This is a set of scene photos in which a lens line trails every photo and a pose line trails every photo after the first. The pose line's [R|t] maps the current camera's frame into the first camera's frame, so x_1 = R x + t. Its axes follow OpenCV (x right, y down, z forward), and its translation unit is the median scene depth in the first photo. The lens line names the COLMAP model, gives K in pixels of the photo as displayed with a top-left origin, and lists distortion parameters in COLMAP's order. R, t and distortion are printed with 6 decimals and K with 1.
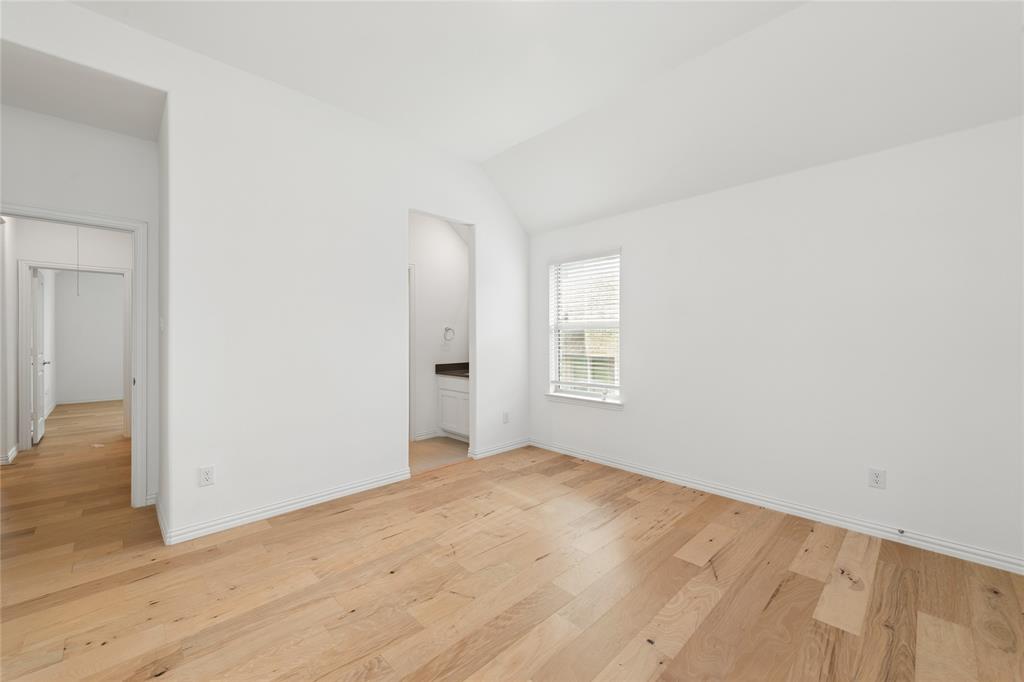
lens RADIAL K [[403.6, 0, 512.7], [0, 403.6, 335.7], [0, 0, 1]] dist [0.000409, -0.000554]
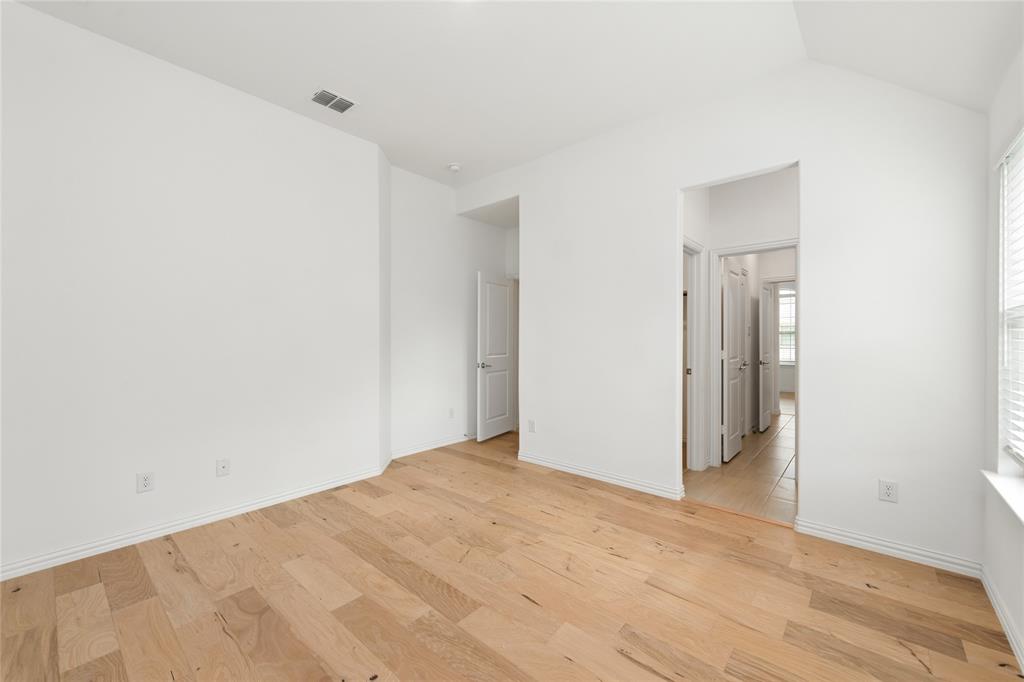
lens RADIAL K [[403.6, 0, 512.7], [0, 403.6, 339.5], [0, 0, 1]] dist [0.000409, -0.000554]
pose [[0.082291, 0.007415, -0.996581, 0.728952], [-0.001785, 0.999972, 0.007293, -0.001660], [0.996607, 0.001178, 0.082302, 0.715735]]
